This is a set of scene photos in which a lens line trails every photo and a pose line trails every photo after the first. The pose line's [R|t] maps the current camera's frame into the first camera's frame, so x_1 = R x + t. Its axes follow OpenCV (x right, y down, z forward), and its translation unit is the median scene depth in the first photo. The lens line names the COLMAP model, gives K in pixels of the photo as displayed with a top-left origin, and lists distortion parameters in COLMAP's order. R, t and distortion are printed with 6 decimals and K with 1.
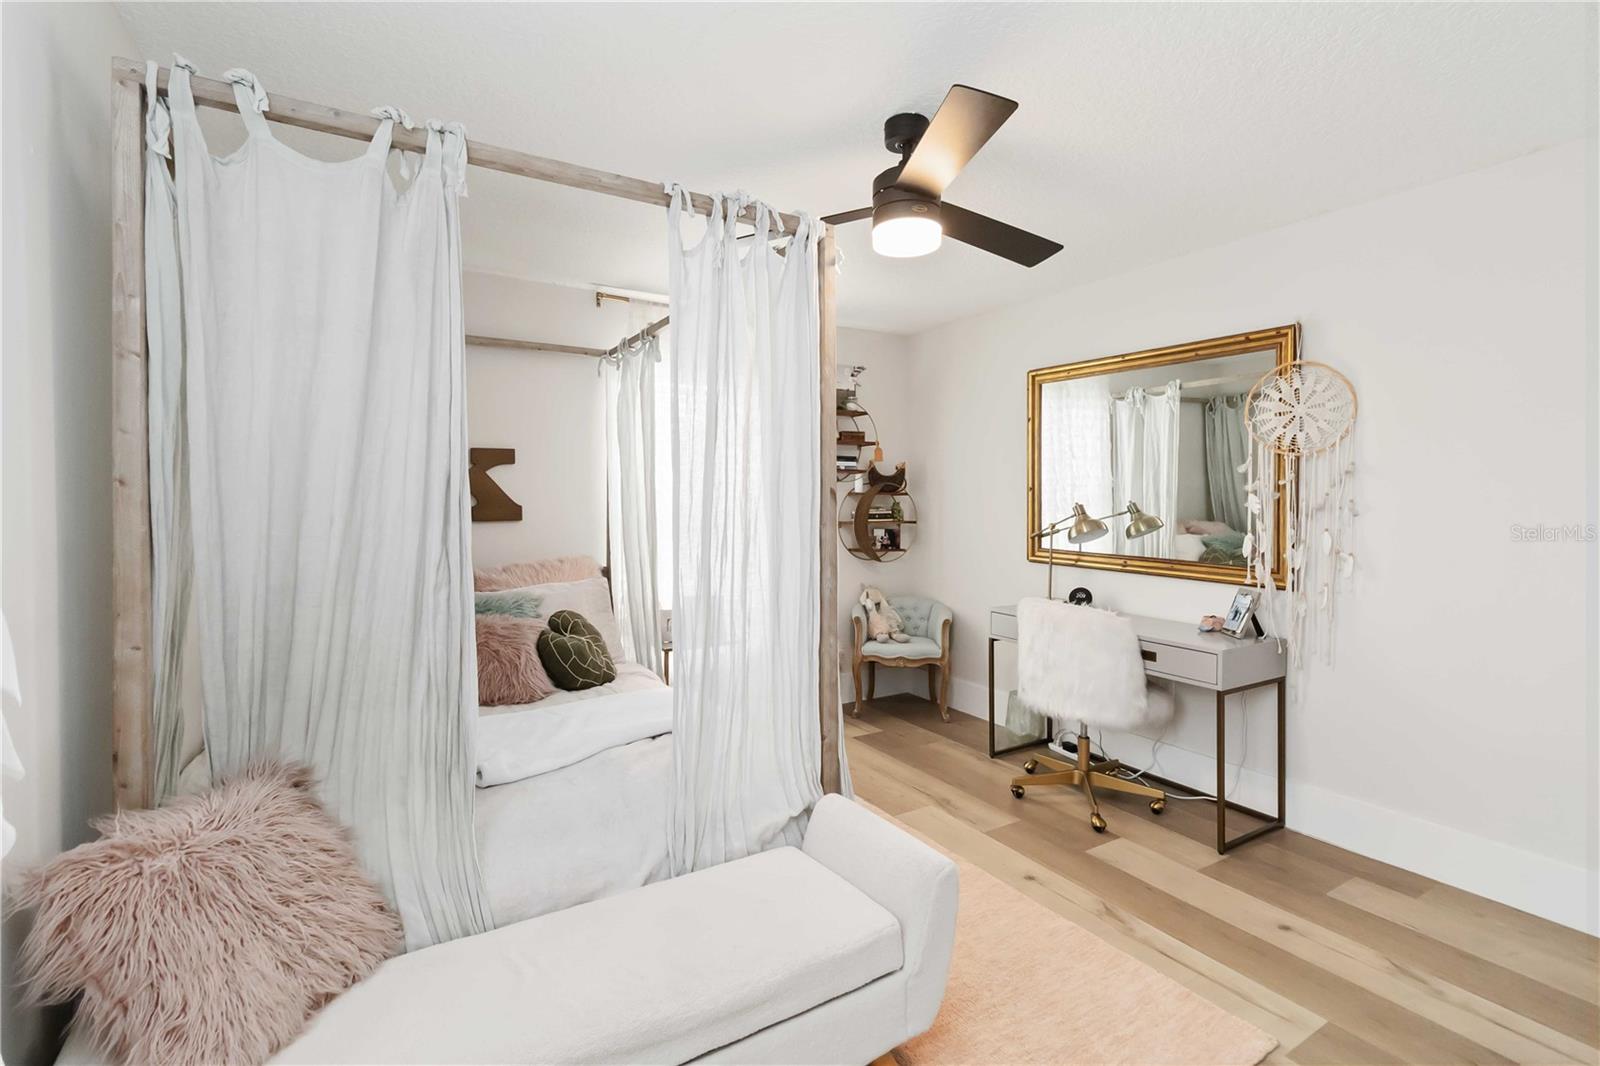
lens RADIAL K [[741.4, 0, 801.1], [0, 741.4, 511.7], [0, 0, 1]] dist [0.005049, 0.000438]
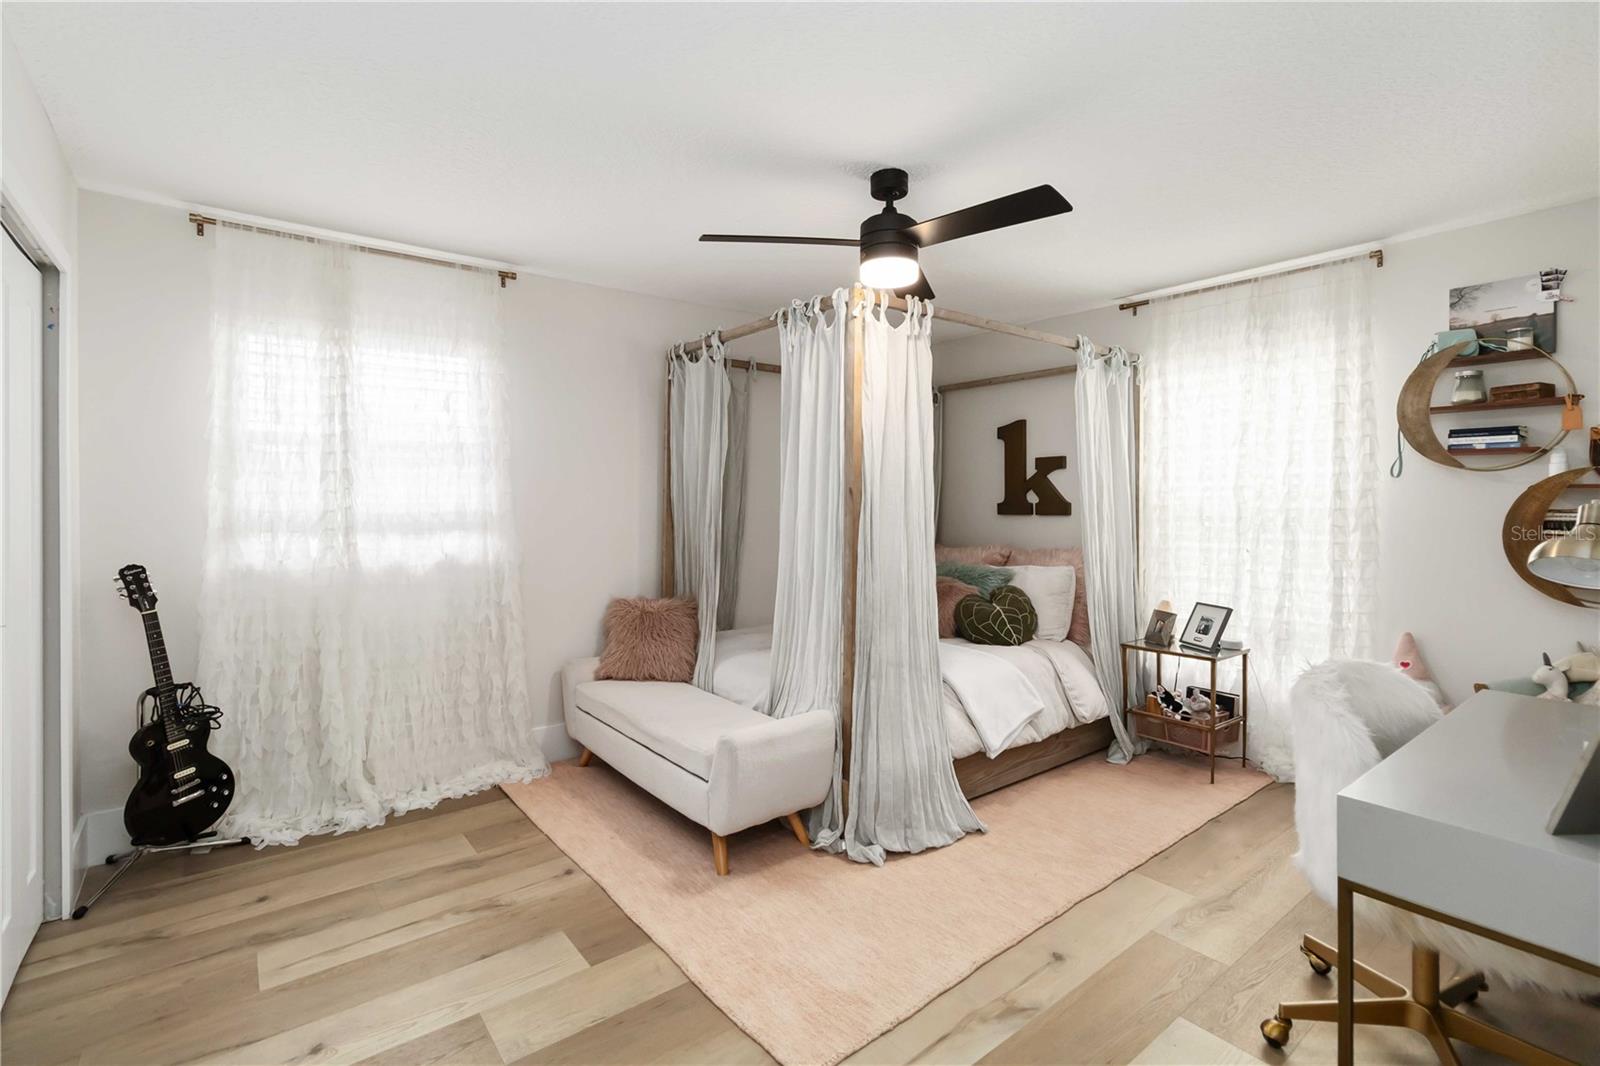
lens RADIAL K [[741.4, 0, 801.1], [0, 741.4, 511.7], [0, 0, 1]] dist [0.005049, 0.000438]
pose [[0.108212, 0.017644, -0.993971, 0.780681], [-0.016043, 0.999743, 0.016000, -0.006245], [0.993998, 0.014215, 0.108468, 0.446282]]
